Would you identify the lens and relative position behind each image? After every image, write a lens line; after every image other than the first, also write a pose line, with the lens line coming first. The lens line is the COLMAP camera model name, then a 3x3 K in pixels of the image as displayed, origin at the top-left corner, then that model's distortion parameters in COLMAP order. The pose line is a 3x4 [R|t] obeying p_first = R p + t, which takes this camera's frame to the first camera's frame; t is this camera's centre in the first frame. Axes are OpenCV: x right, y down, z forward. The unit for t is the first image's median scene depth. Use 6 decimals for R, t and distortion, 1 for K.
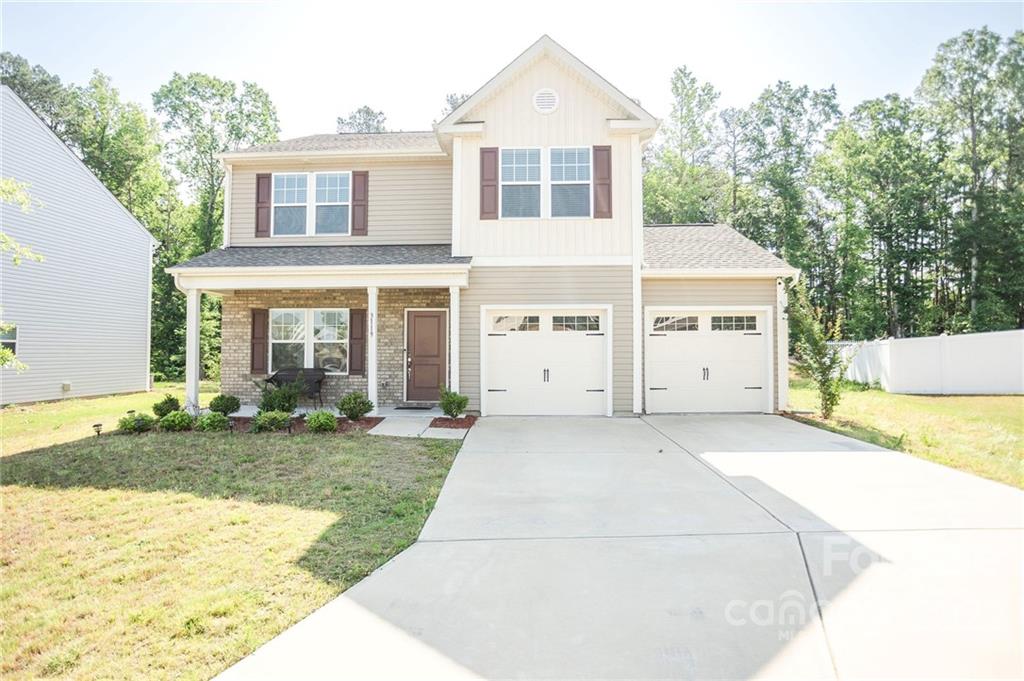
lens RADIAL K [[535.4, 0, 501.4], [0, 535.4, 341.0], [0, 0, 1]] dist [-0.002903, 0.002061]
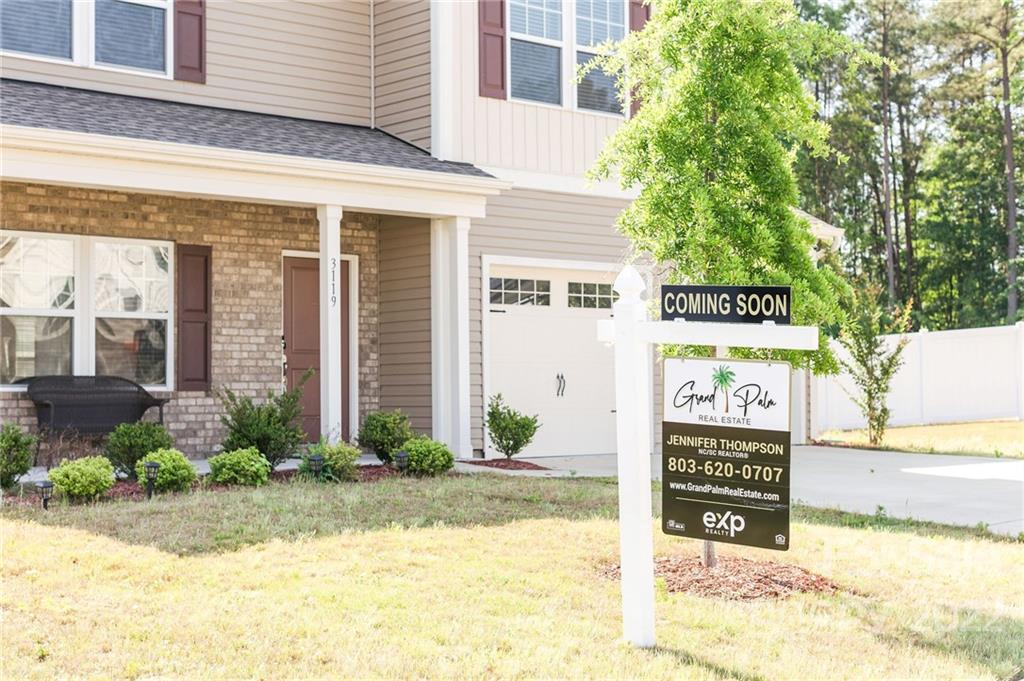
lens RADIAL K [[1543.2, 0, 514.3], [0, 1543.2, 340.7], [0, 0, 1]] dist [0.081737, 0.000000]
pose [[0.722812, 0.016428, 0.690850, -1.080290], [-0.015887, 0.999848, -0.007154, 0.028816], [-0.690863, -0.005804, 0.722963, -0.148005]]
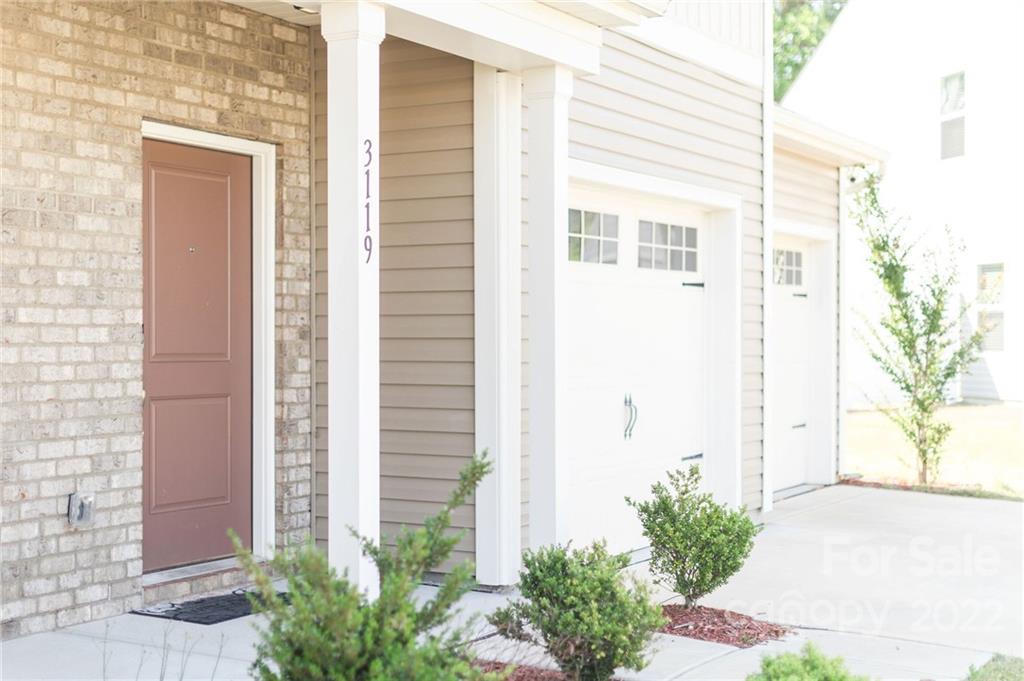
lens RADIAL K [[1543.2, 0, 508.3], [0, 1543.2, 338.3], [0, 0, 1]] dist [0.081737, 0.000000]
pose [[0.449188, -0.003036, 0.893432, -0.705486], [-0.032642, 0.999271, 0.019807, 0.005163], [-0.892841, -0.038061, 0.448761, 0.677500]]
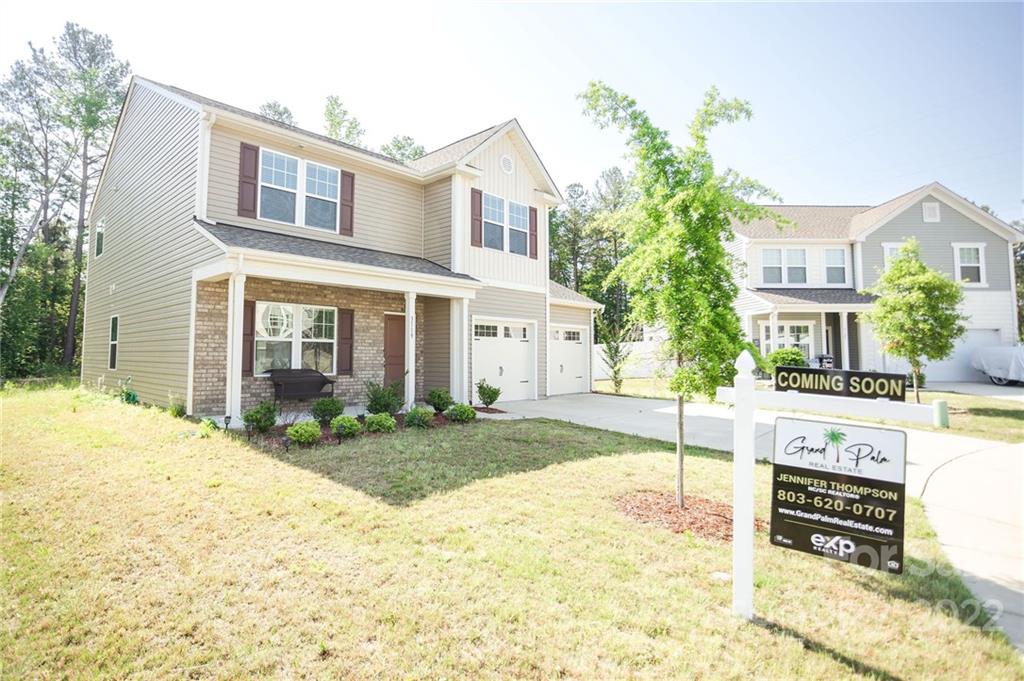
lens RADIAL K [[535.4, 0, 465.5], [0, 535.4, 323.2], [0, 0, 1]] dist [-0.002903, 0.002061]
pose [[0.670869, 0.046530, 0.740115, -0.949719], [-0.031457, 0.998917, -0.034287, -0.006291], [-0.740908, -0.000280, 0.671606, 0.181995]]
